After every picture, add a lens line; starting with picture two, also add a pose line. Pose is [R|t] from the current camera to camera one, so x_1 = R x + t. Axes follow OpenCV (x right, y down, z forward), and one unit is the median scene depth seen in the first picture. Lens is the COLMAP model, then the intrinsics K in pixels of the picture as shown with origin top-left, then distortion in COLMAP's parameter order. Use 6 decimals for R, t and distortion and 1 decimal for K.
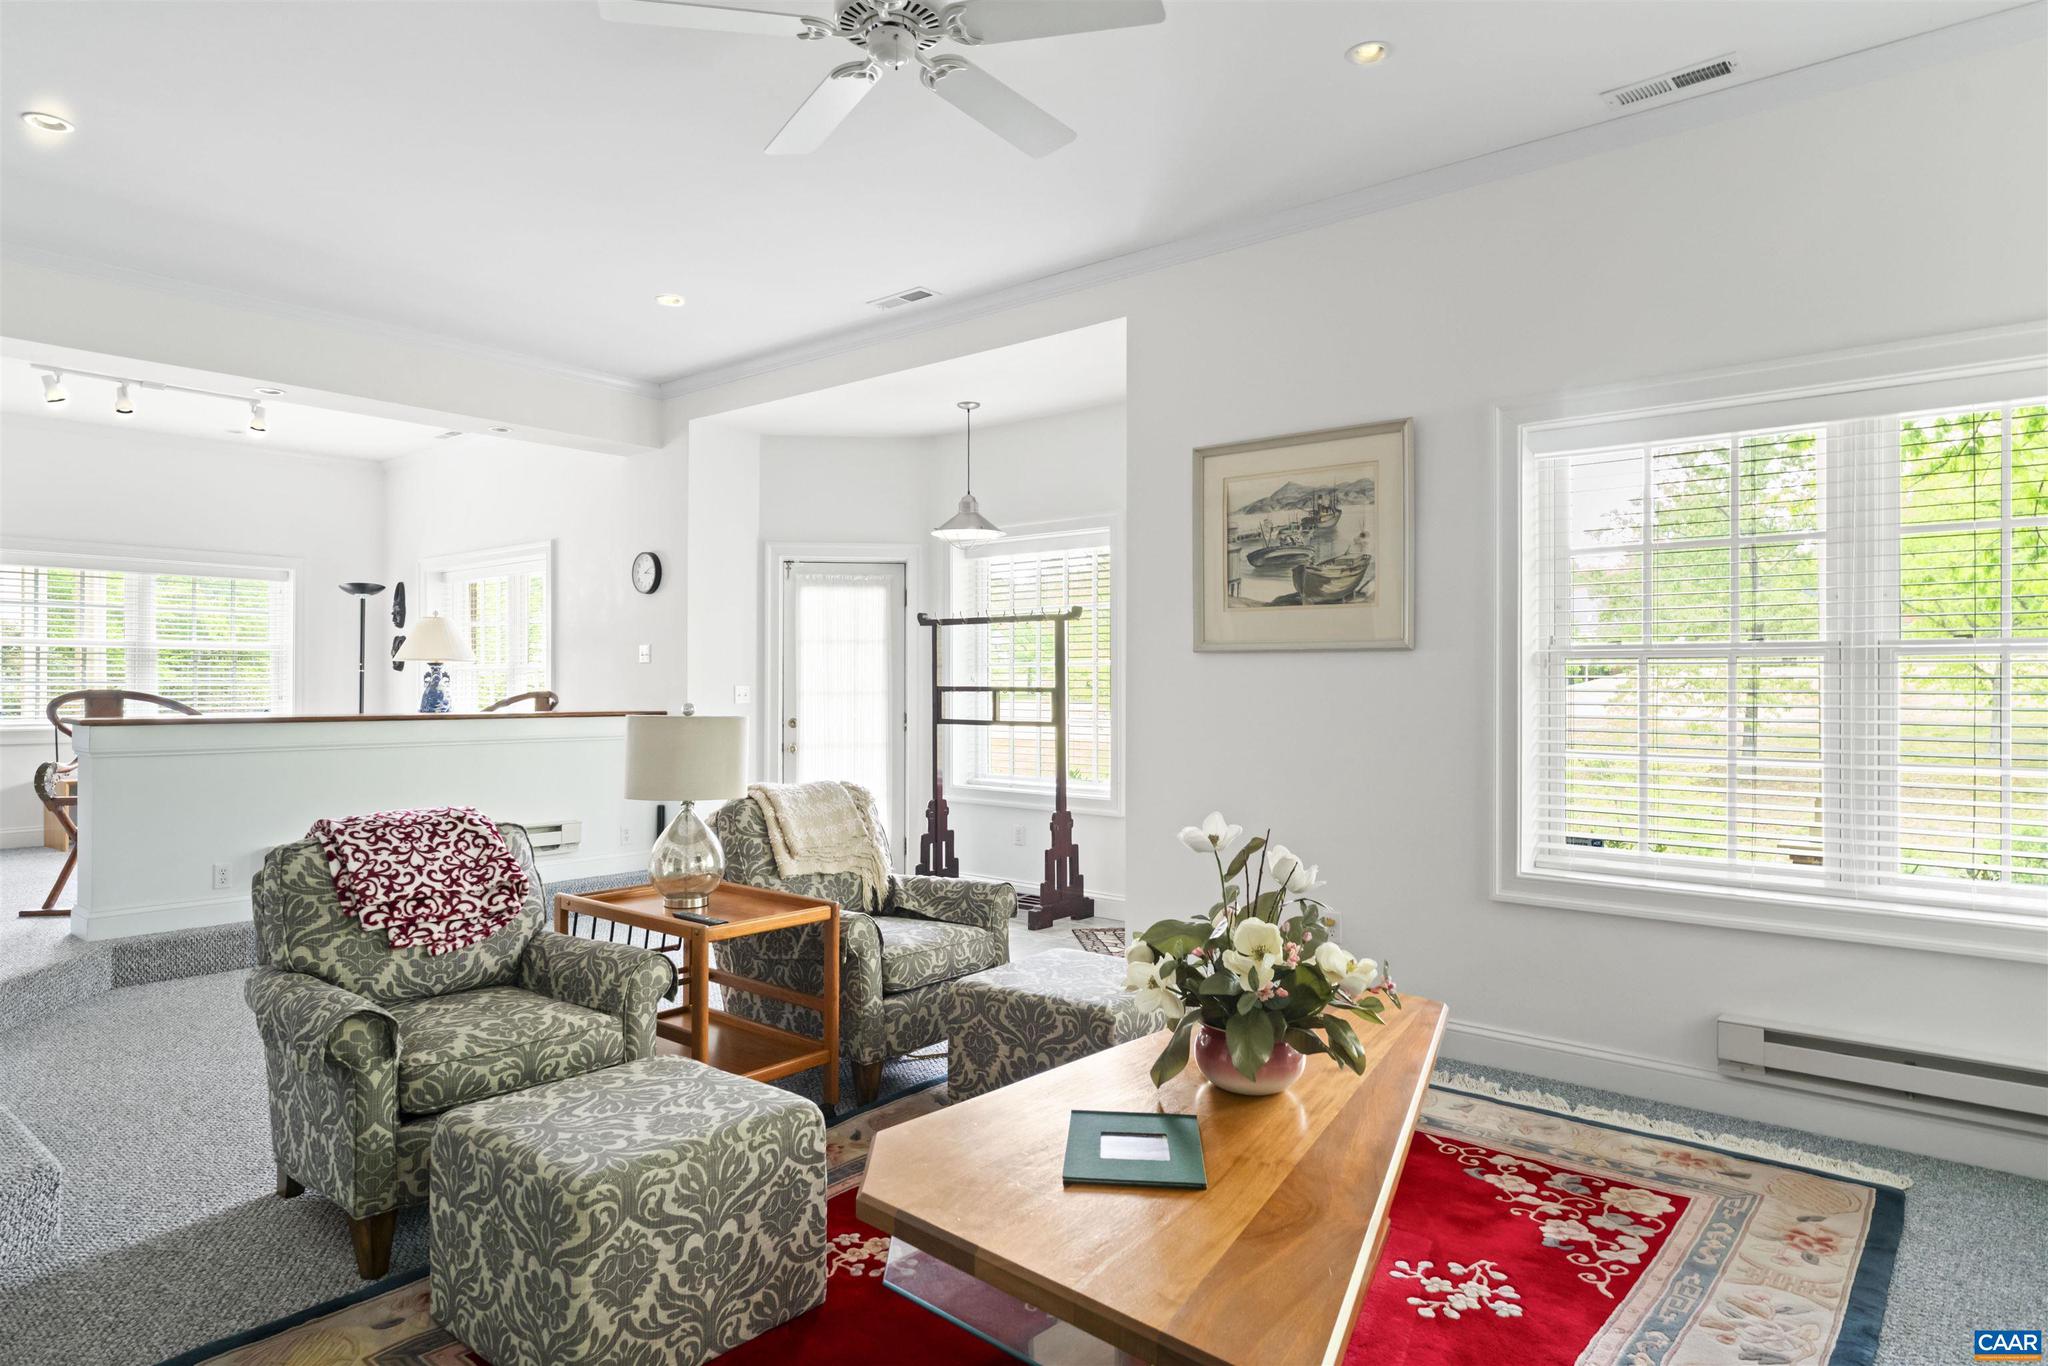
lens RADIAL K [[1192.9, 0, 1015.4], [0, 1192.9, 684.6], [0, 0, 1]] dist [-0.009094, 0.000708]
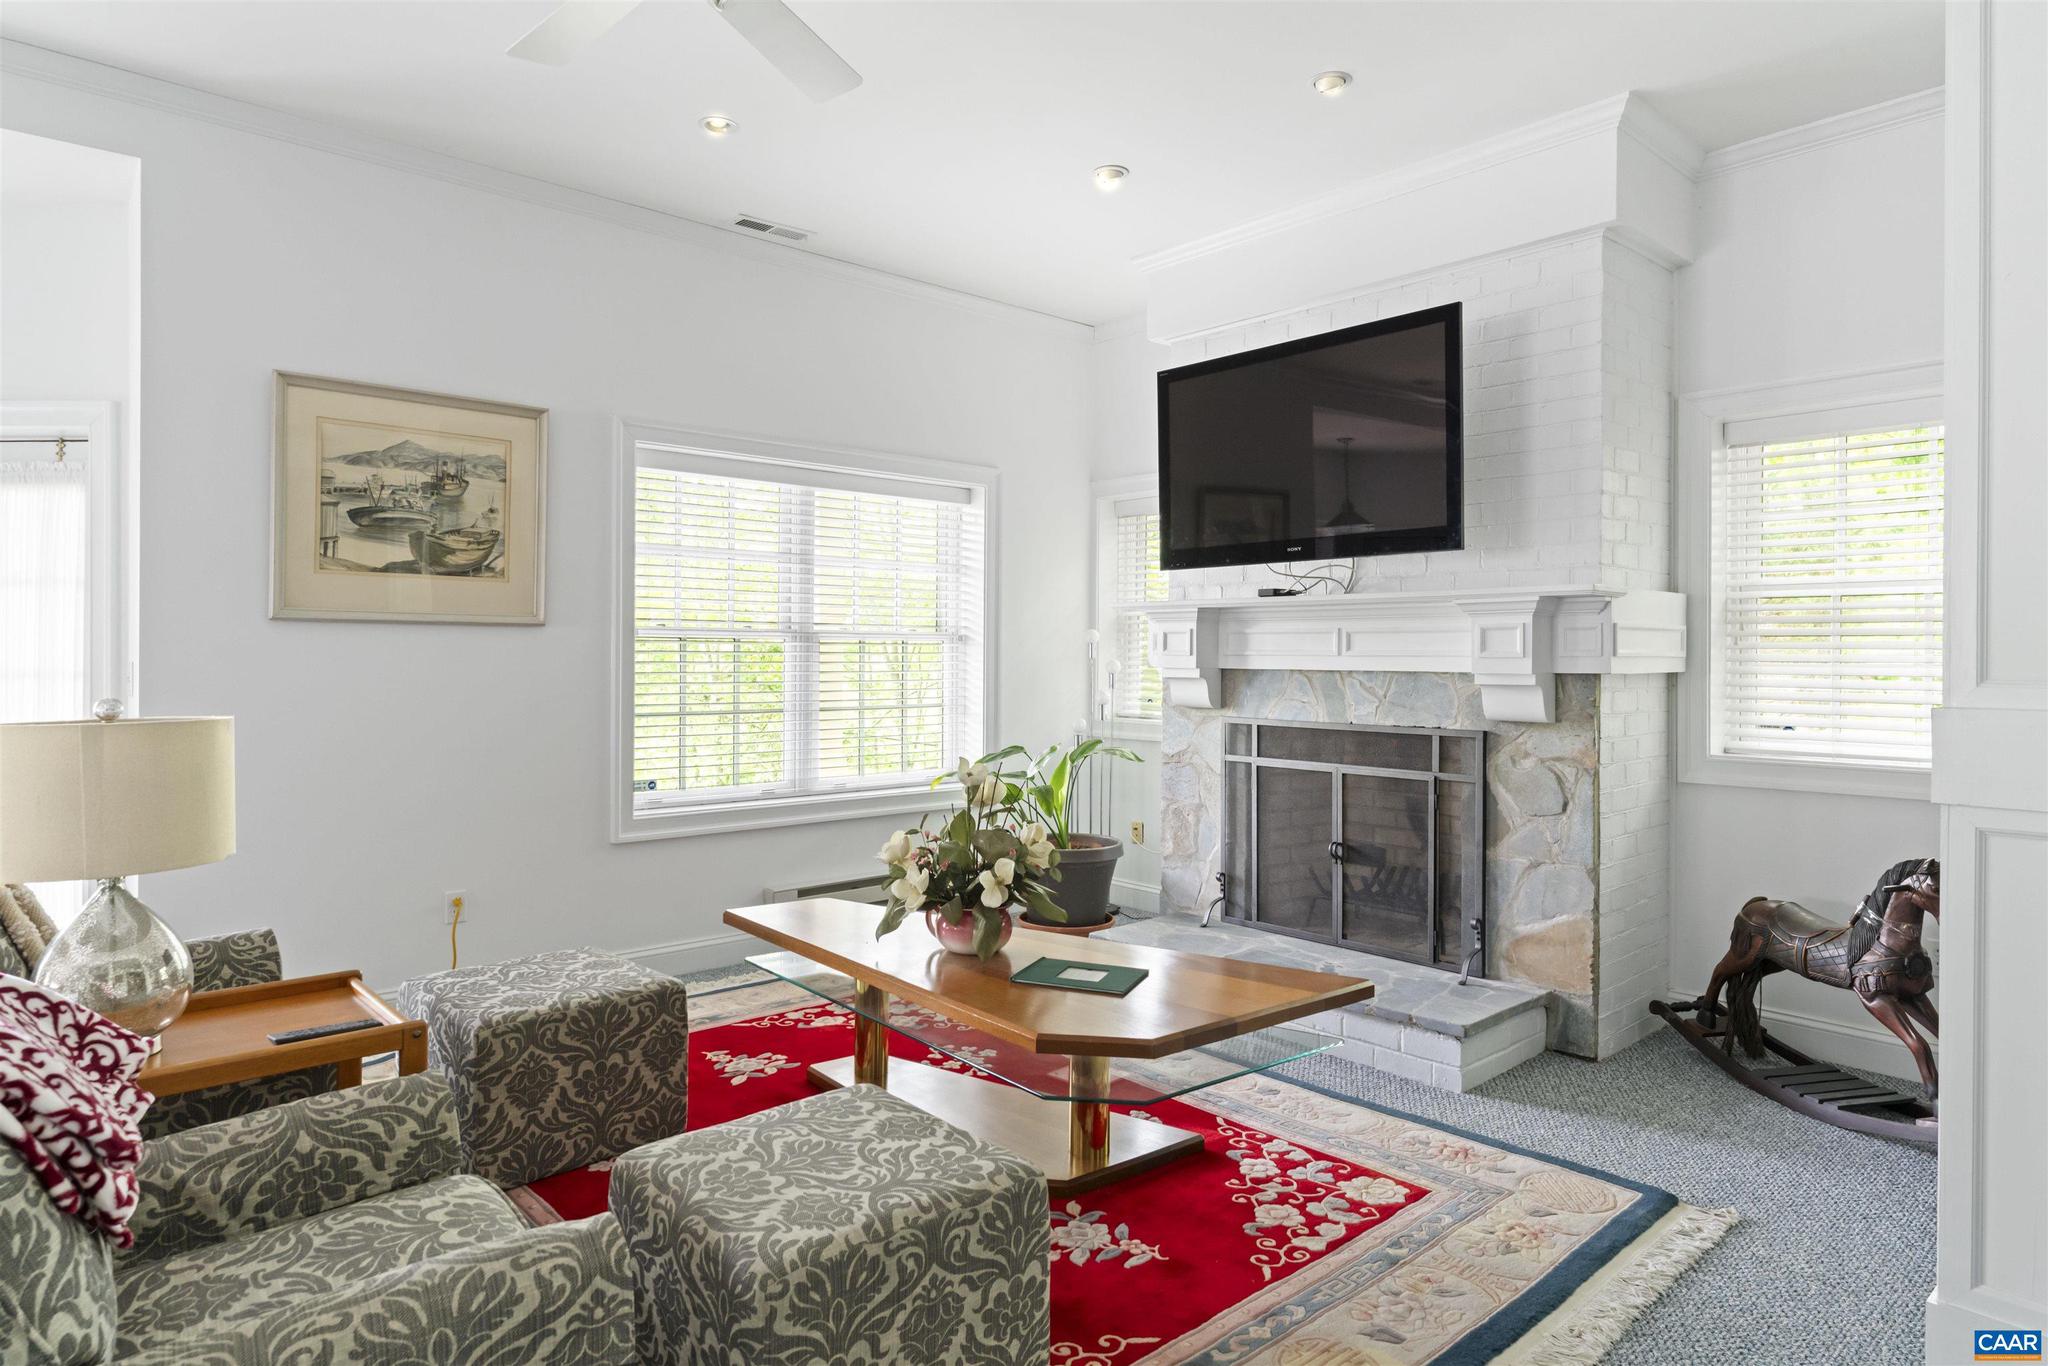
lens RADIAL K [[1192.9, 0, 1016.7], [0, 1192.9, 670.0], [0, 0, 1]] dist [-0.009094, 0.000708]
pose [[0.139883, -0.013500, 0.990076, -0.630826], [-0.004869, 0.999886, 0.014321, -0.006789], [-0.990156, -0.006824, 0.139801, 0.406503]]
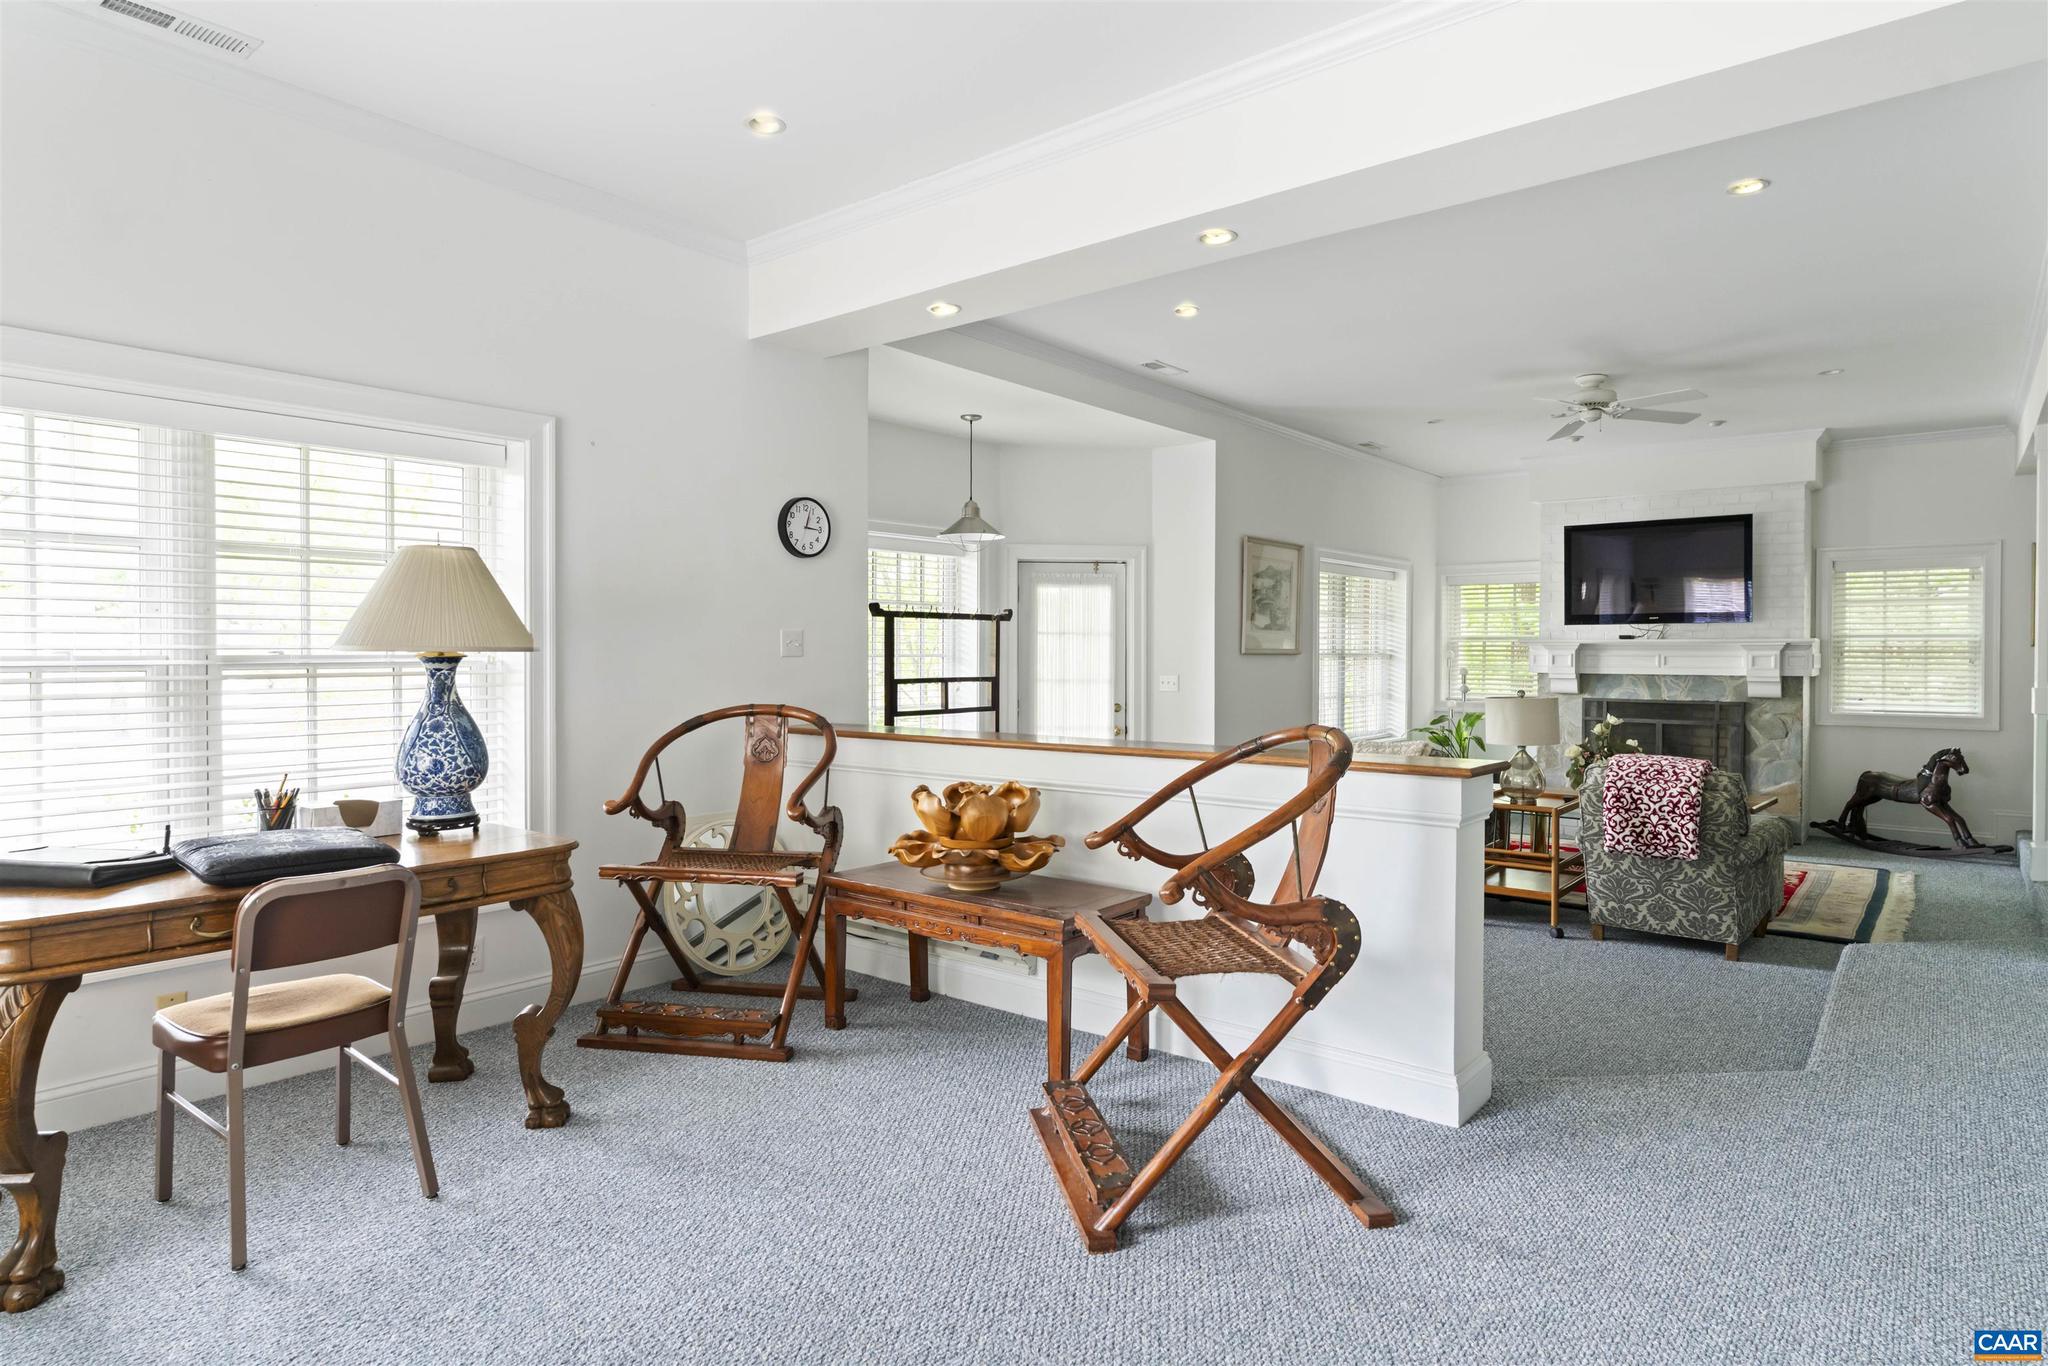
lens RADIAL K [[1150.0, 0, 1021.9], [0, 1150.0, 661.6], [0, 0, 1]] dist [0.002053, -0.000964]
pose [[-0.021926, -0.014459, 0.999655, -1.606712], [-0.002696, 0.999893, 0.014404, -0.042278], [-0.999756, -0.002379, -0.021962, 1.451000]]
